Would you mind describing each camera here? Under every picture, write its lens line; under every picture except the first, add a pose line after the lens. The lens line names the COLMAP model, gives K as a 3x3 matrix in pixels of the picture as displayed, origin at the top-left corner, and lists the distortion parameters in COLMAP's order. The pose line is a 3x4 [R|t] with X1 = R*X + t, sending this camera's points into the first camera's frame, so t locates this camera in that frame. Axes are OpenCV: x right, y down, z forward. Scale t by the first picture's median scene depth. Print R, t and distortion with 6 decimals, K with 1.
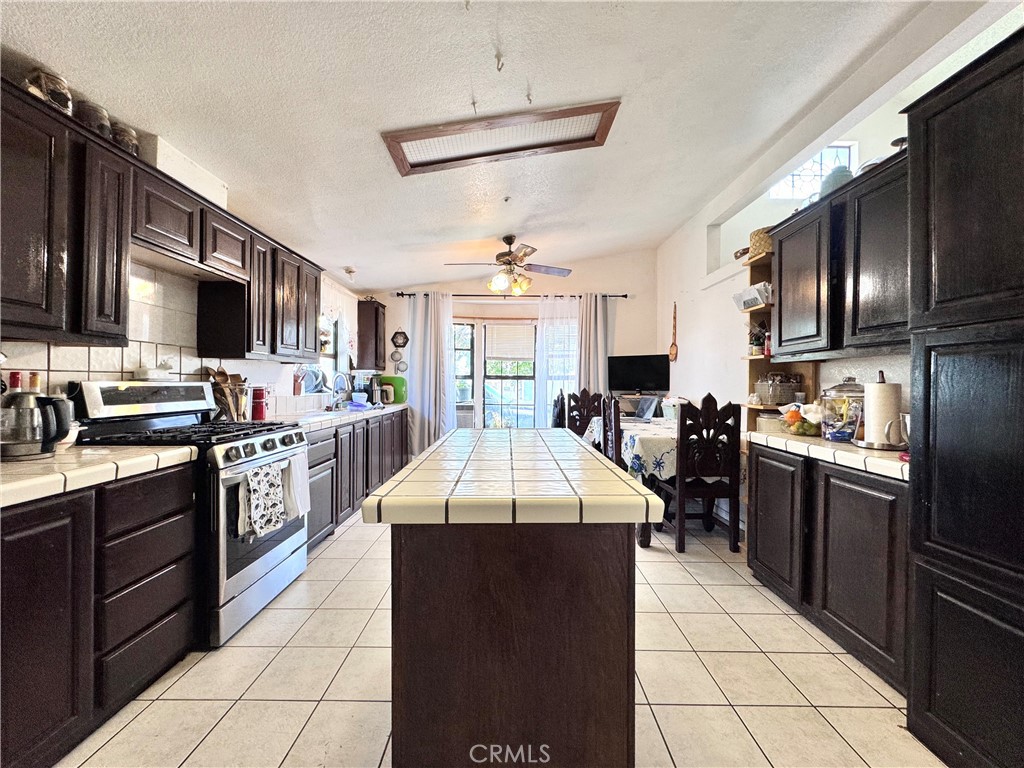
lens RADIAL K [[408.1, 0, 510.1], [0, 408.1, 384.0], [0, 0, 1]] dist [-0.001246, 0.000513]
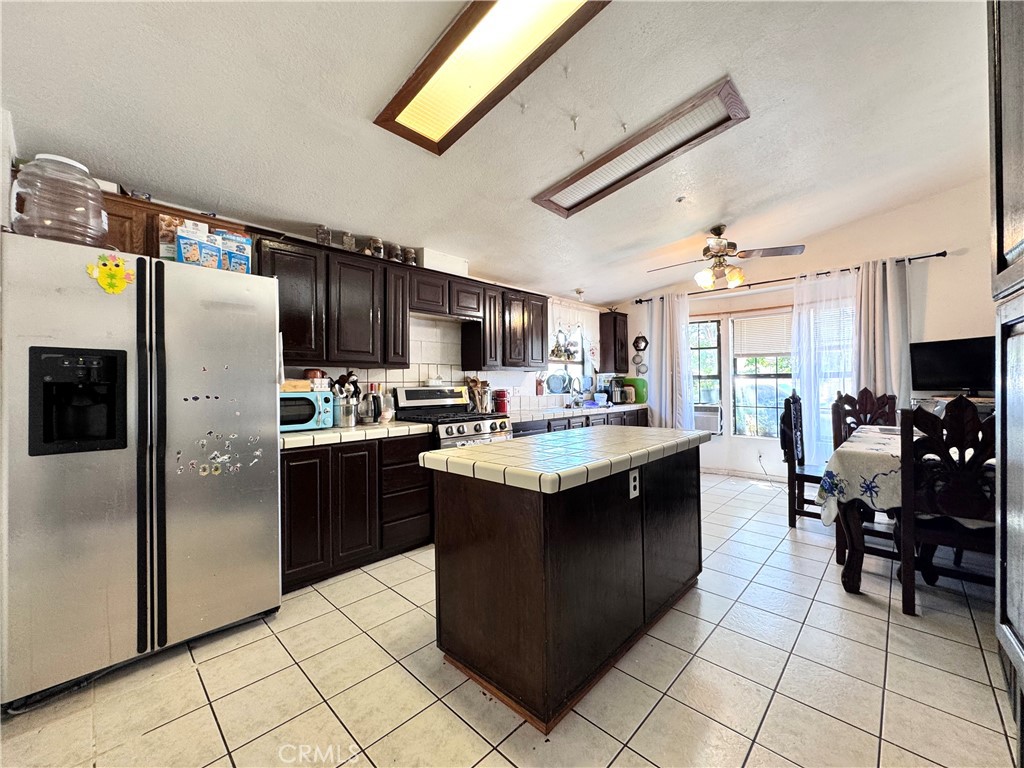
lens RADIAL K [[408.1, 0, 512.0], [0, 408.1, 384.7], [0, 0, 1]] dist [-0.001246, 0.000513]
pose [[0.721433, -0.013702, -0.692349, 0.323297], [0.014138, 0.999887, -0.005057, -0.001189], [0.692340, -0.006140, 0.721545, -0.006560]]
